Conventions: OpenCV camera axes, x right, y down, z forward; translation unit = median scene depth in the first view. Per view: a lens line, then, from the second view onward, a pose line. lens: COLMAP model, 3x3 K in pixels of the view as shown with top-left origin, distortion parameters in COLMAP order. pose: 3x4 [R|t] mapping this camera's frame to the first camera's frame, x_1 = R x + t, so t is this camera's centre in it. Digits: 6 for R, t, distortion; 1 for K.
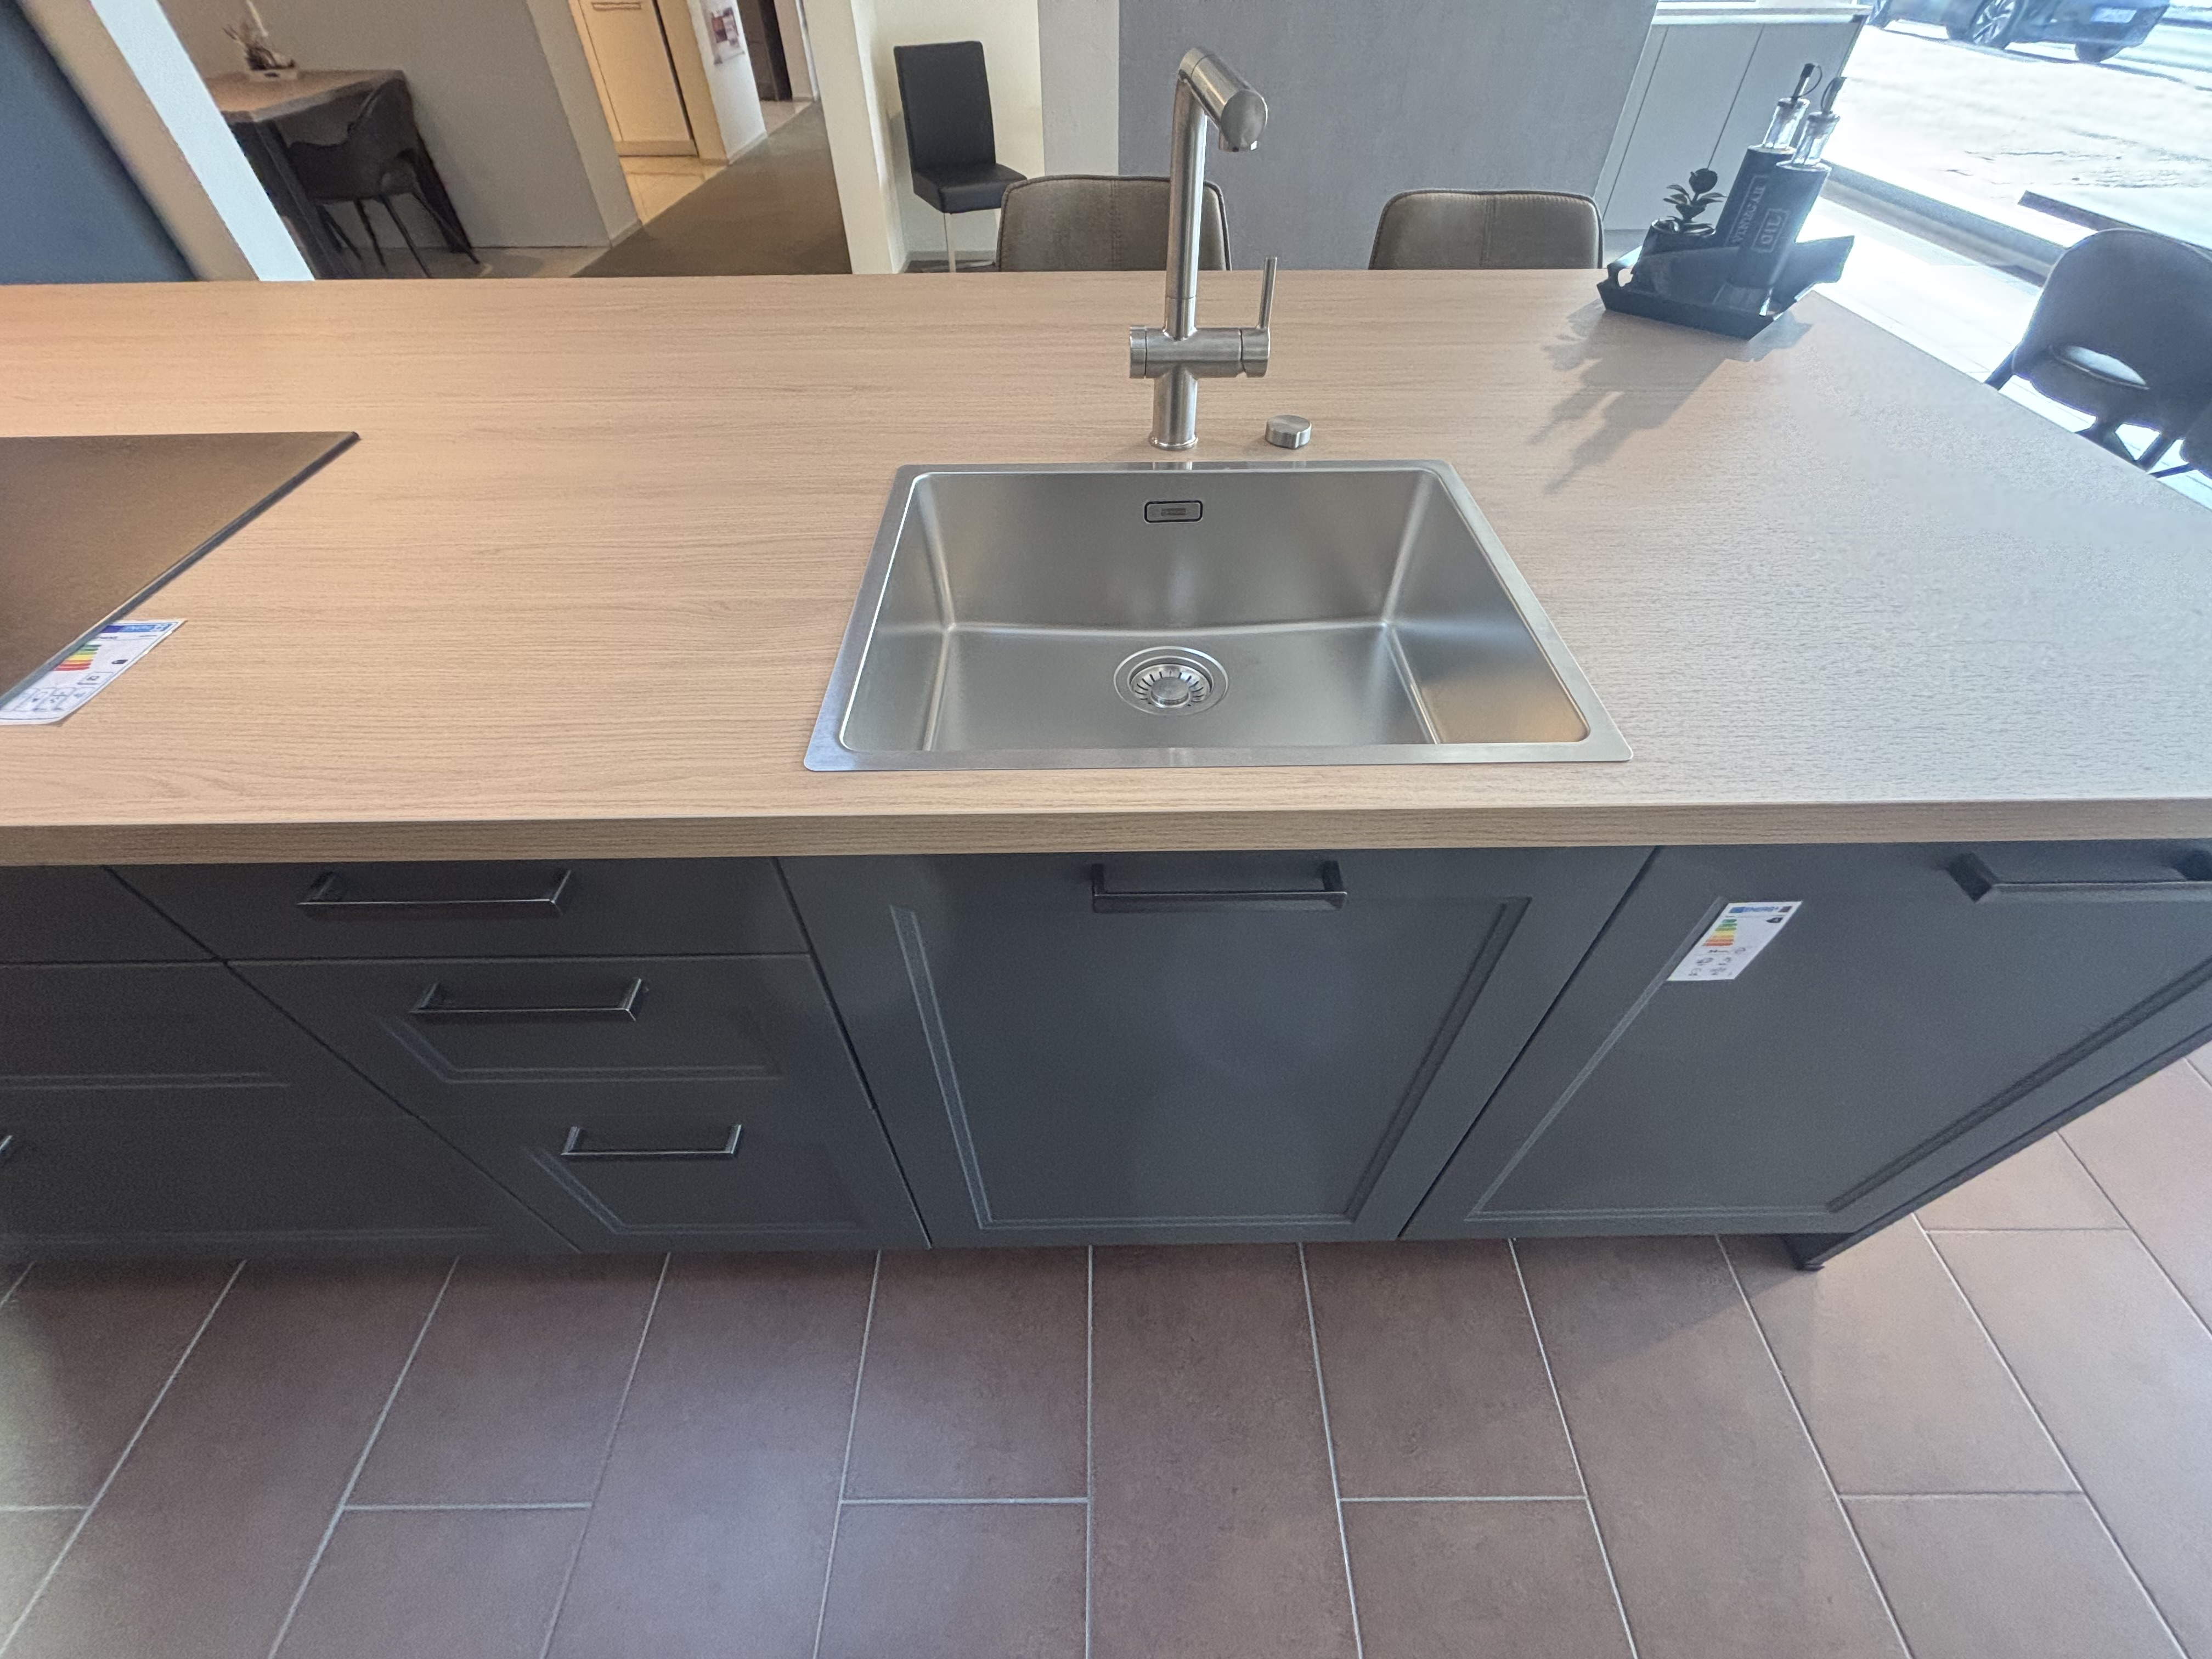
lens RADIAL K [[888.6, 0, 1107.1], [0, 888.6, 829.8], [0, 0, 1]] dist [0.000549, -0.000772]
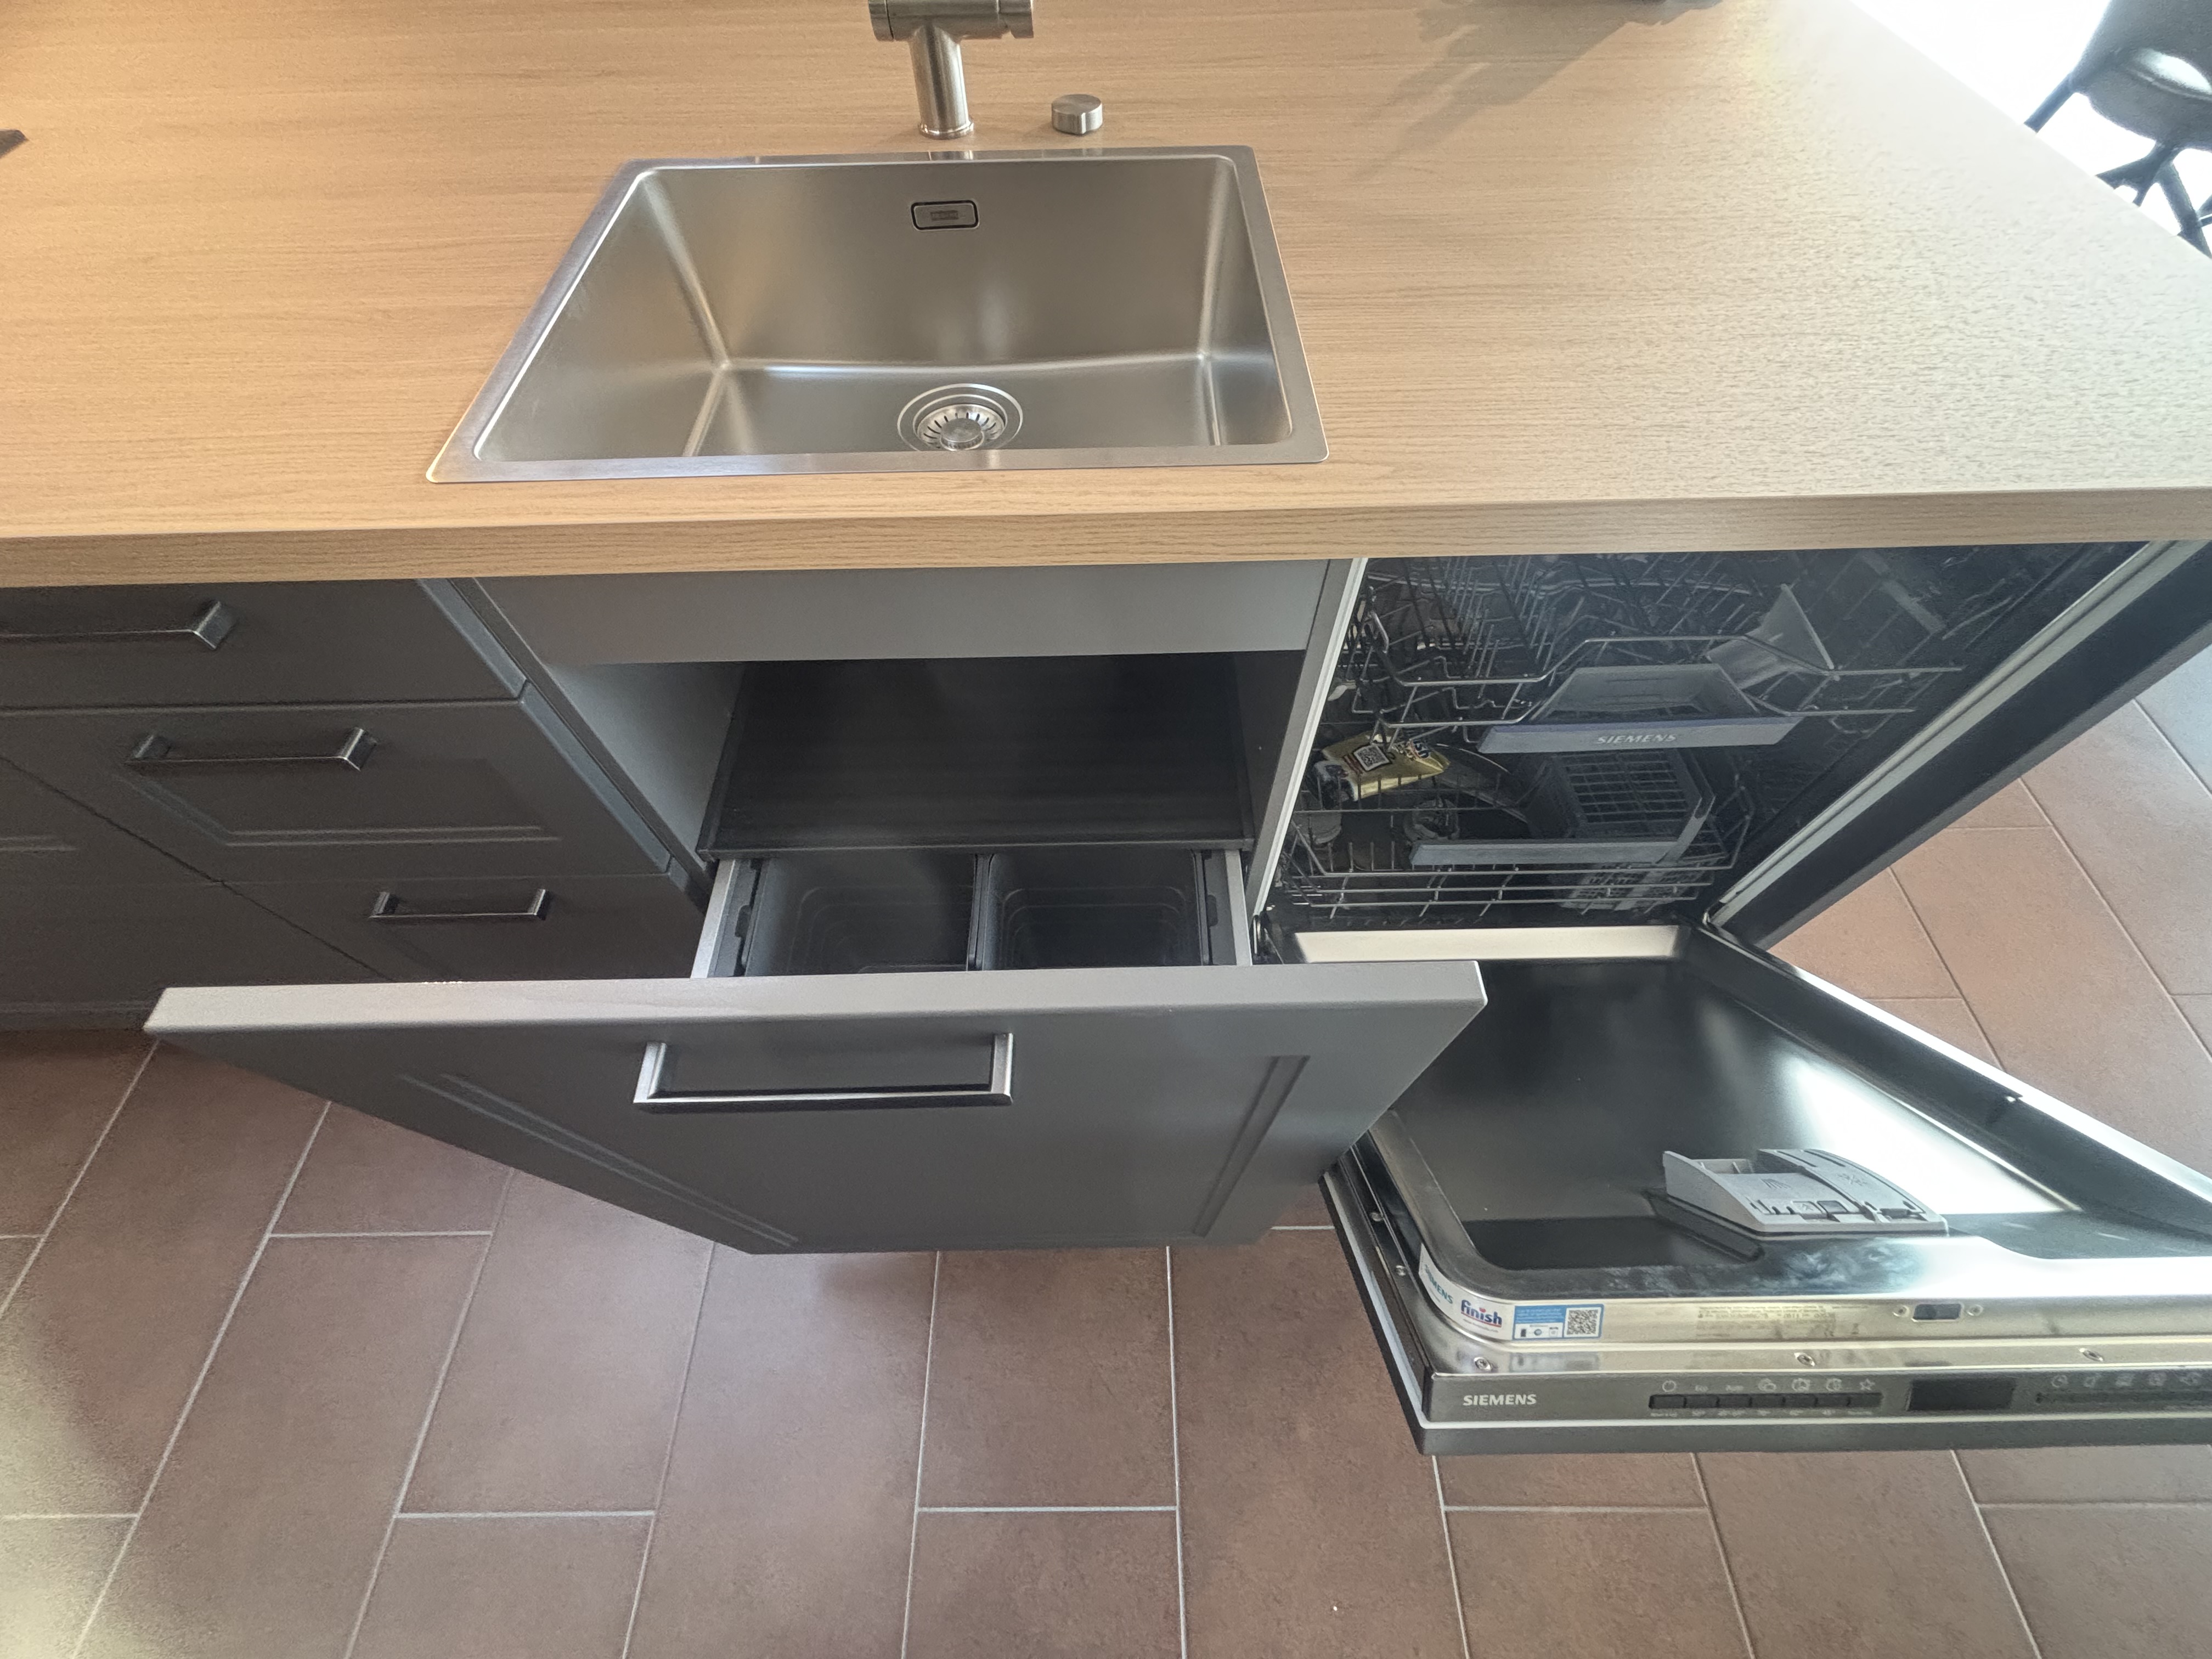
lens RADIAL K [[888.6, 0, 1106.0], [0, 888.6, 821.7], [0, 0, 1]] dist [0.000549, -0.000772]
pose [[0.999919, -0.006360, -0.011040, 0.241519], [0.008272, 0.983105, 0.182855, 0.075562], [0.009690, -0.182931, 0.983078, 0.019204]]
